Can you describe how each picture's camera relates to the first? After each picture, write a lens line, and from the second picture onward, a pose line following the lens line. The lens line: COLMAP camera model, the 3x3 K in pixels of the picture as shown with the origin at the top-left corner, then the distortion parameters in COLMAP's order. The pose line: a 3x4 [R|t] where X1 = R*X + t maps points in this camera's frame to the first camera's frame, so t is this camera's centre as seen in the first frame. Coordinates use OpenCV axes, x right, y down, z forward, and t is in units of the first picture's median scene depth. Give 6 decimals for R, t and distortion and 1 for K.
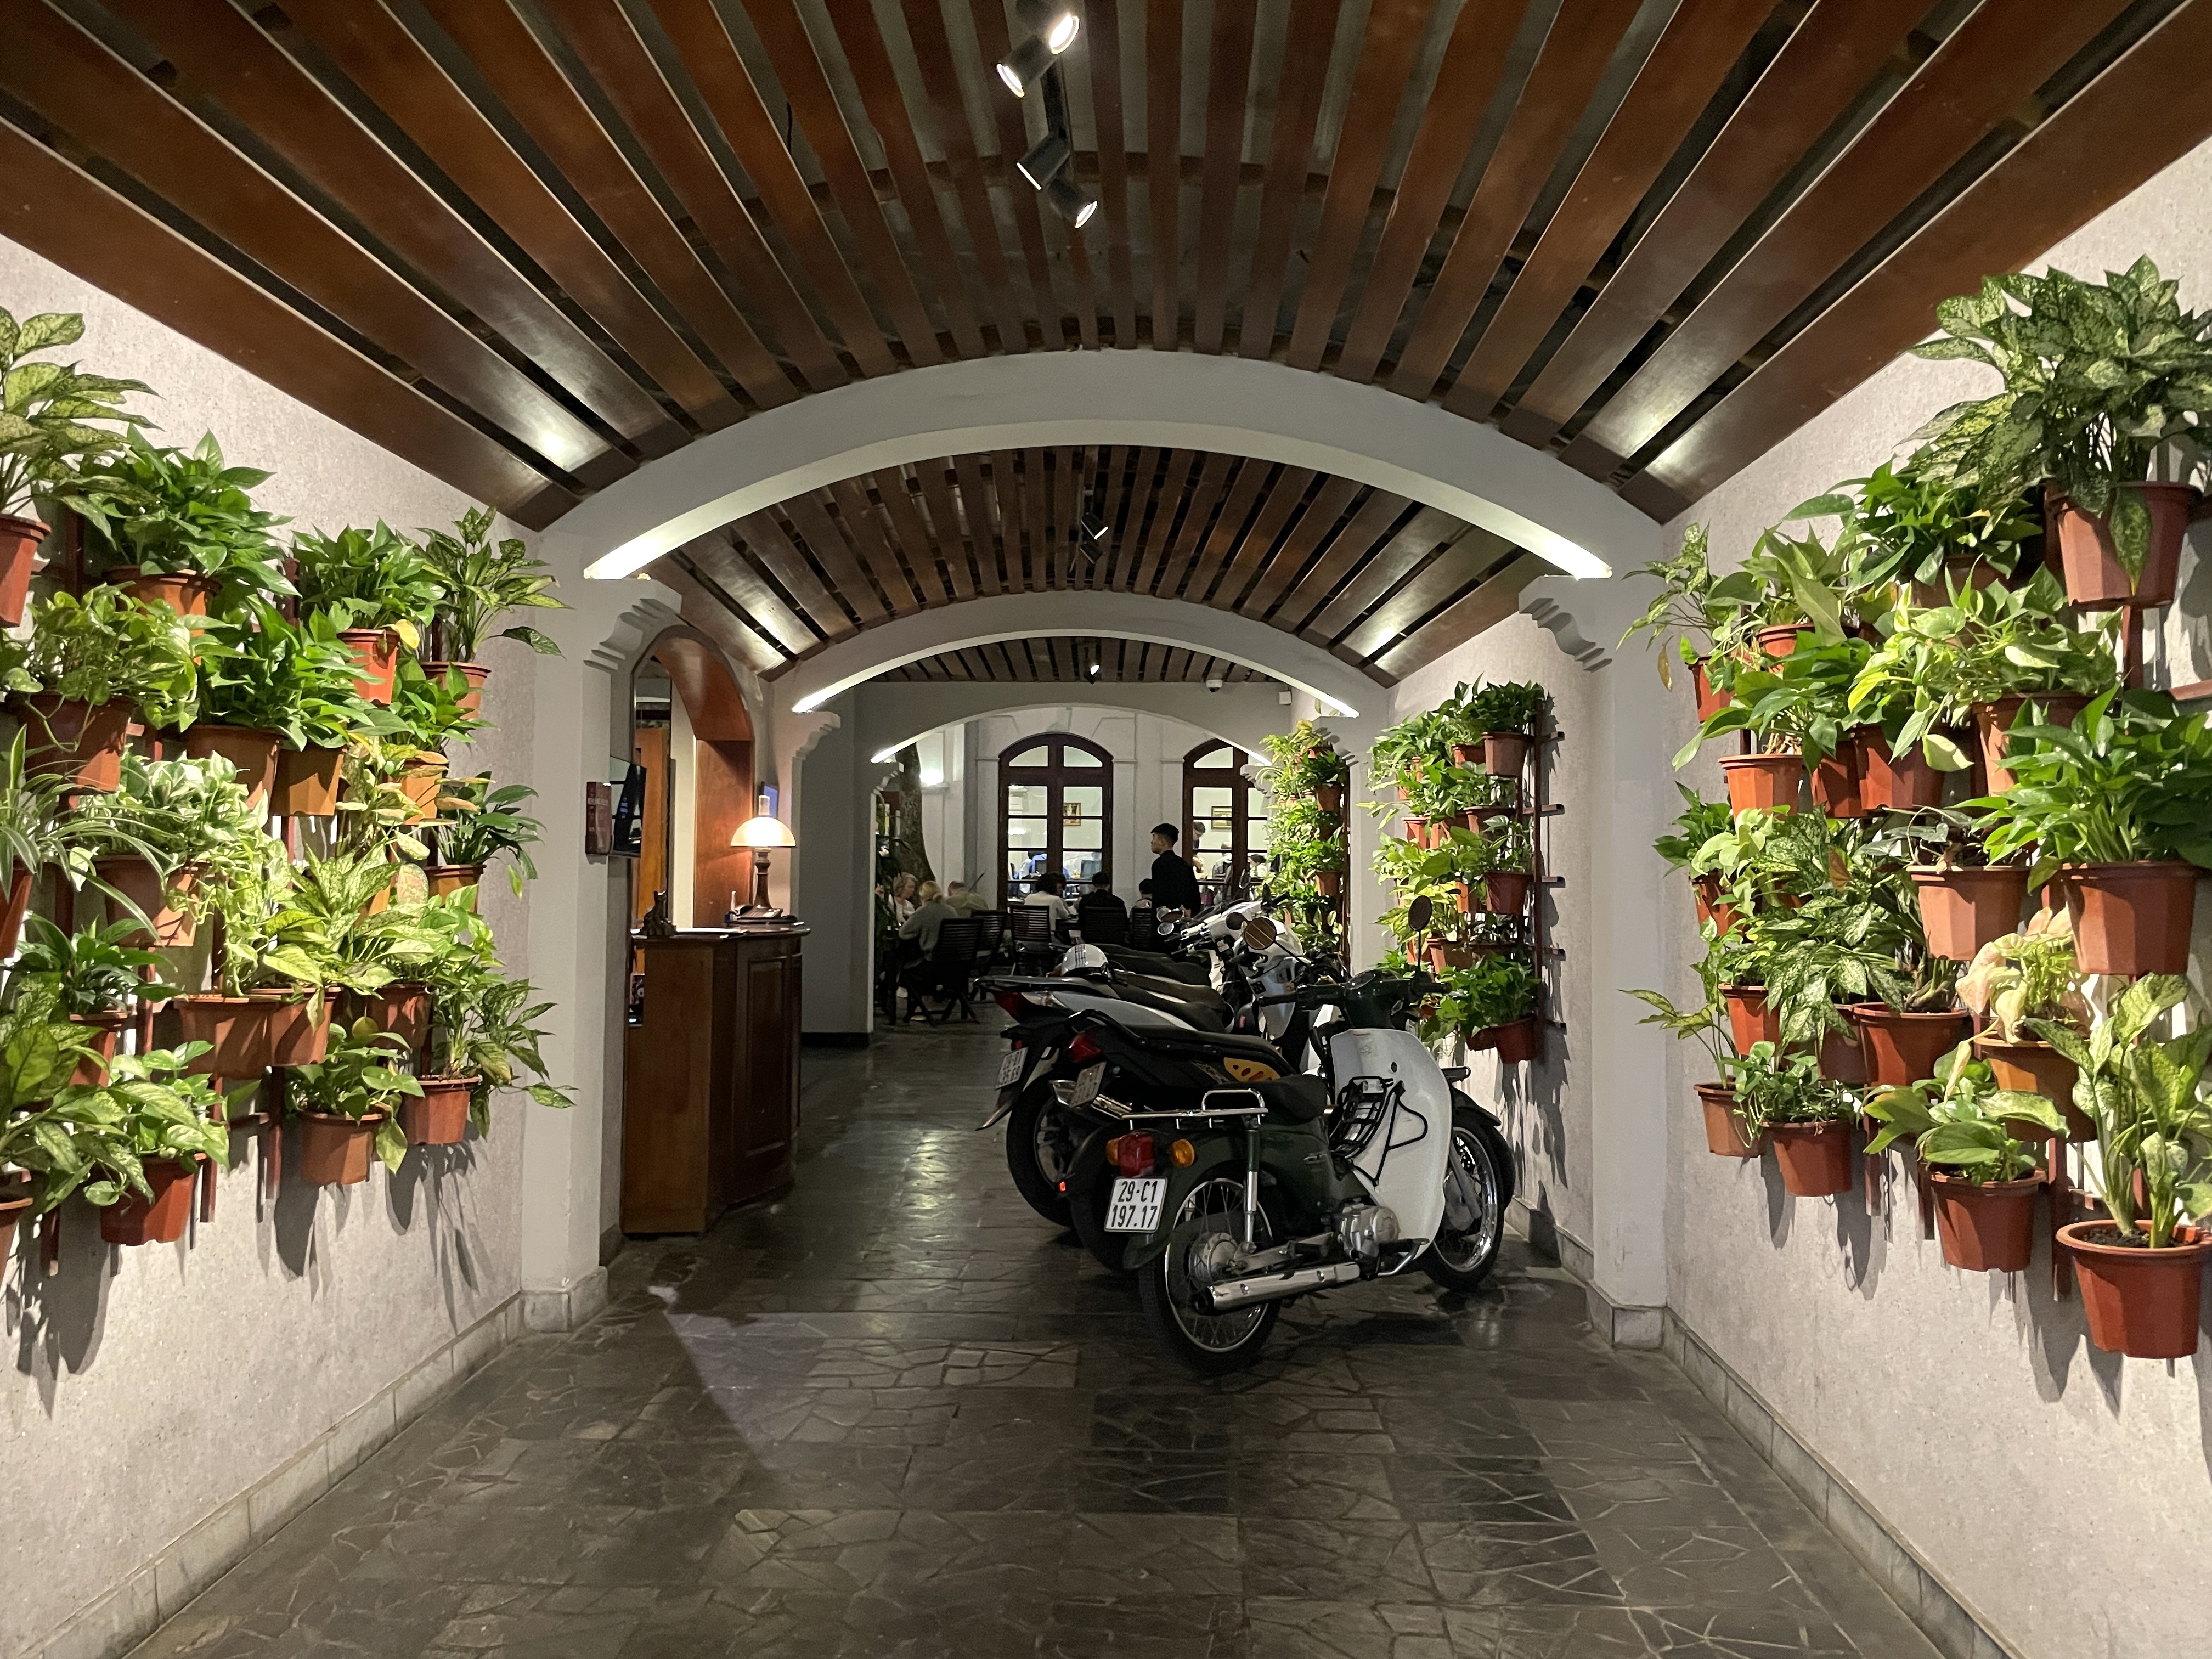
lens RADIAL K [[1668.8, 0, 1098.4], [0, 1668.8, 819.9], [0, 0, 1]] dist [0.053641, -0.001029]
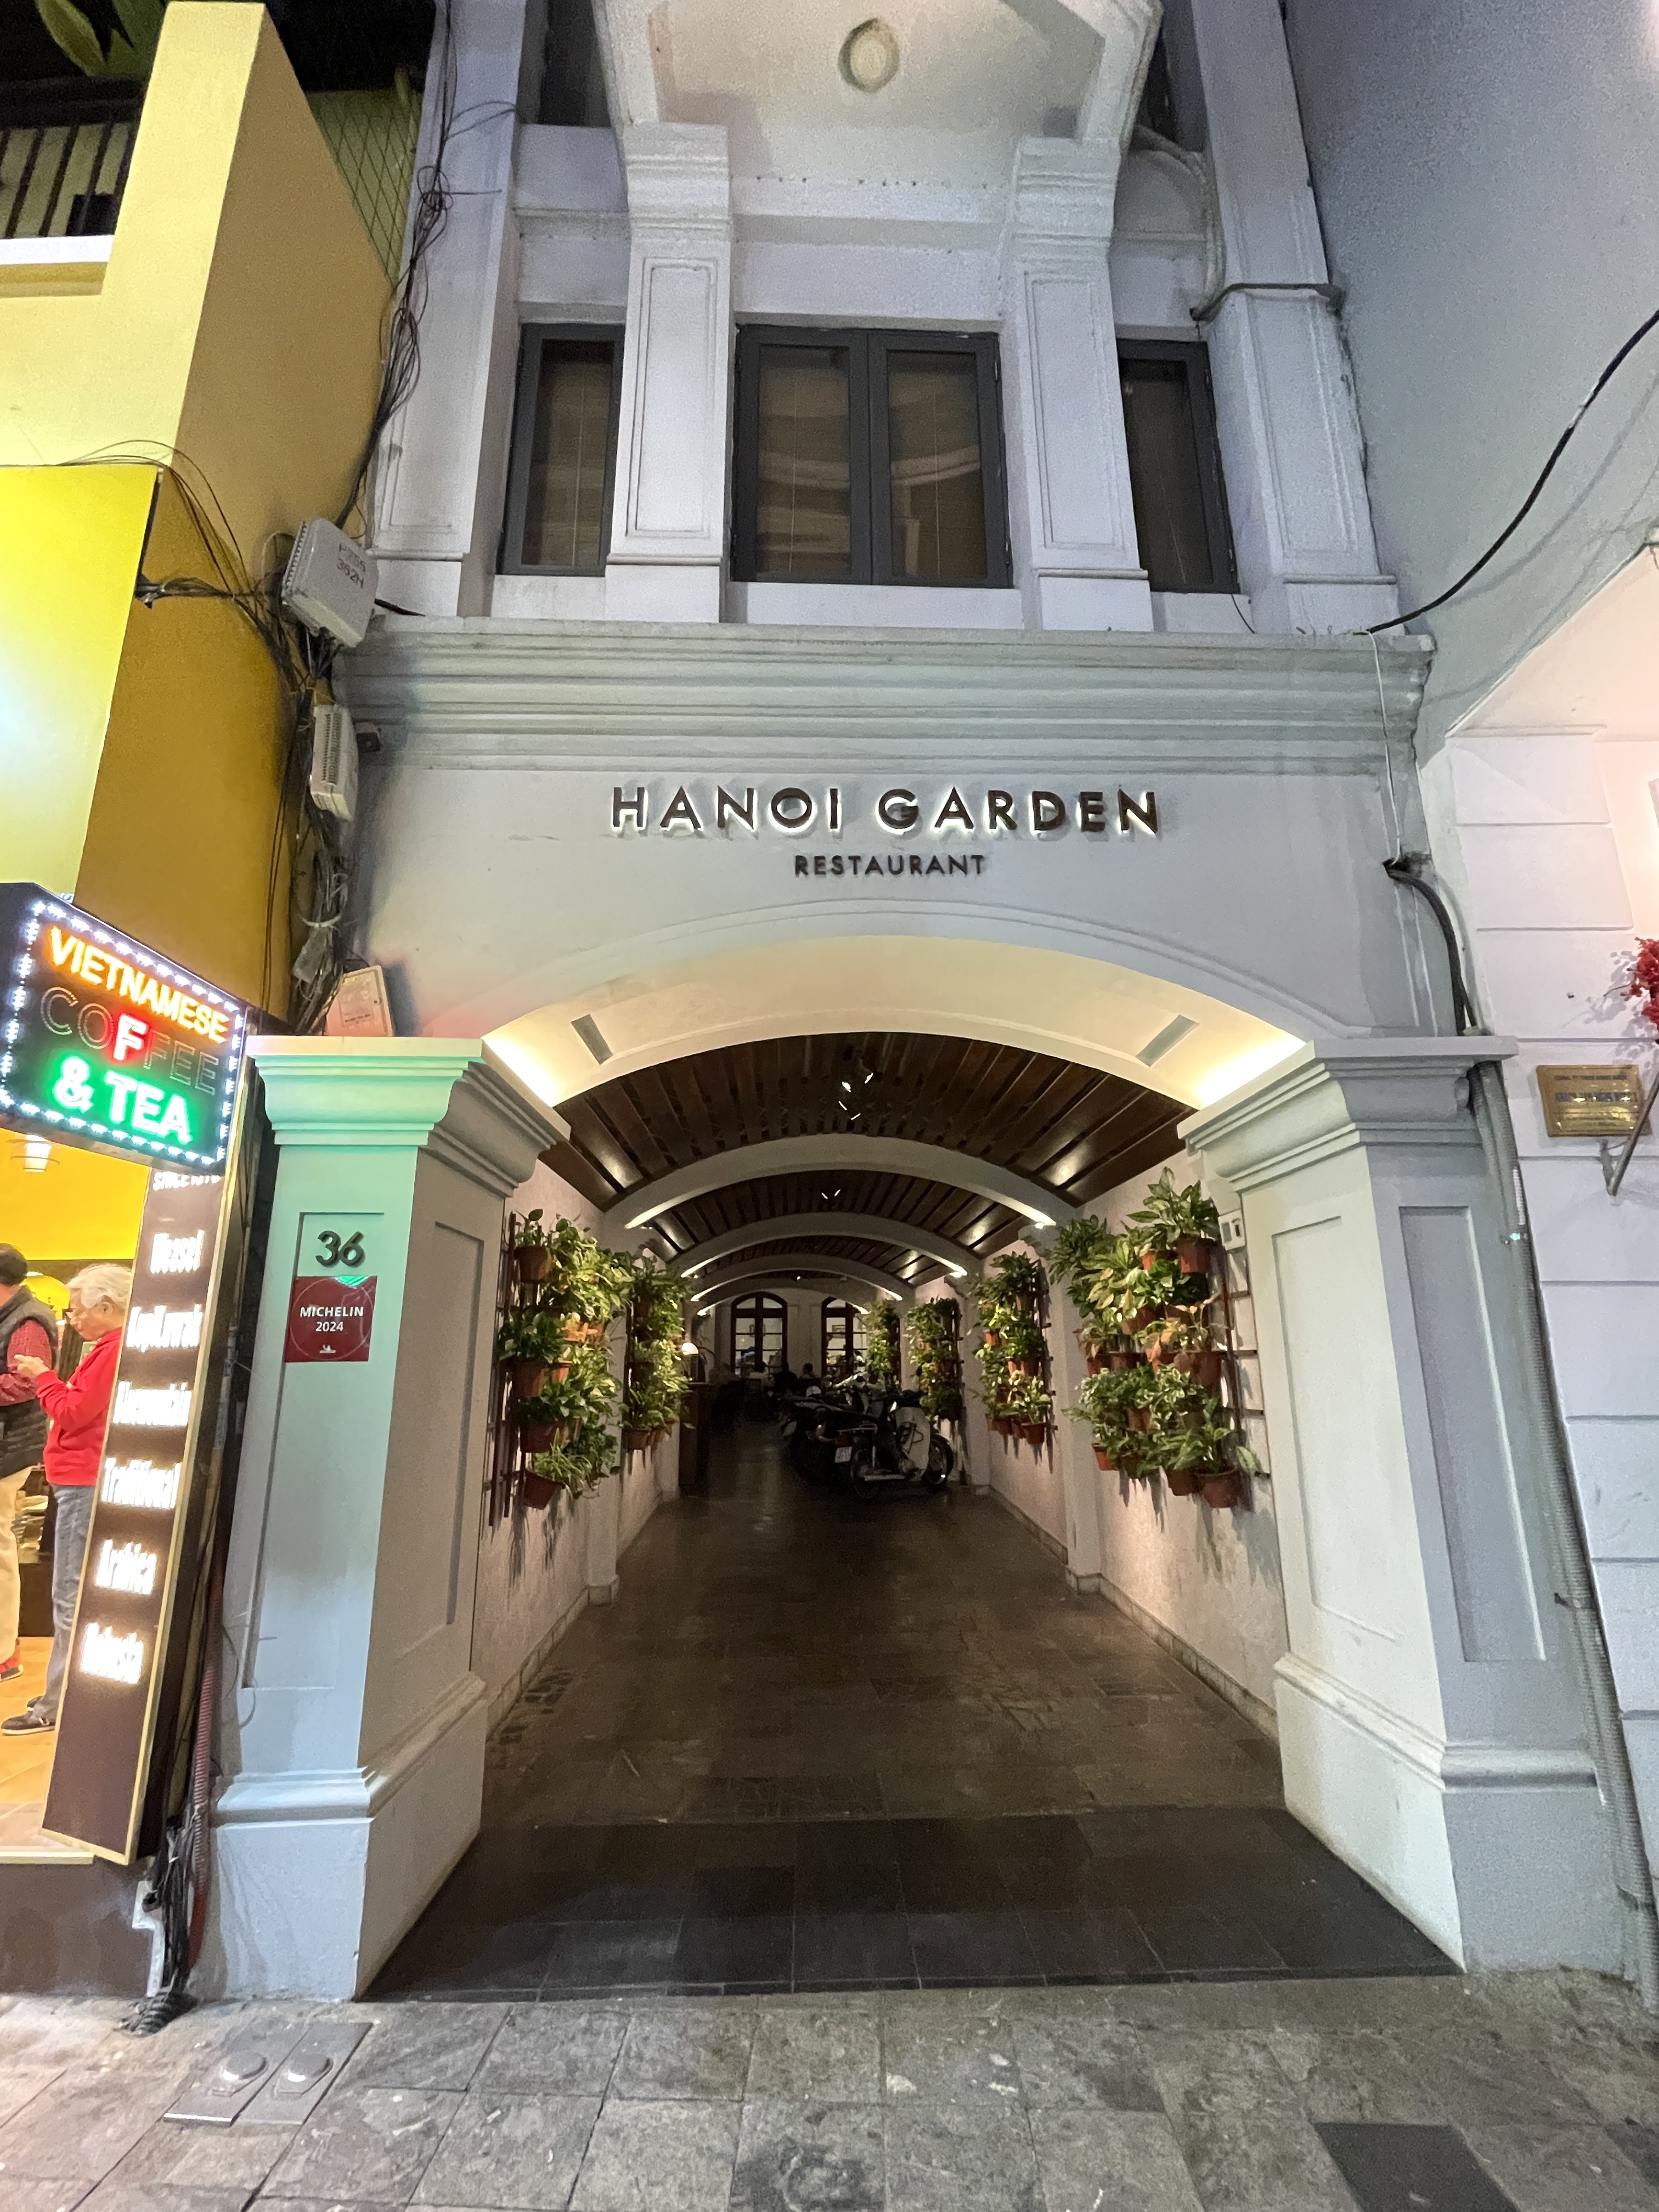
lens RADIAL K [[973.0, 0, 834.2], [0, 973.0, 1108.1], [0, 0, 1]] dist [-0.000126, -0.000027]
pose [[0.996759, 0.002923, 0.080396, -0.115671], [0.014885, 0.975385, -0.220004, -0.028467], [-0.079061, 0.220488, 0.972180, -0.839503]]
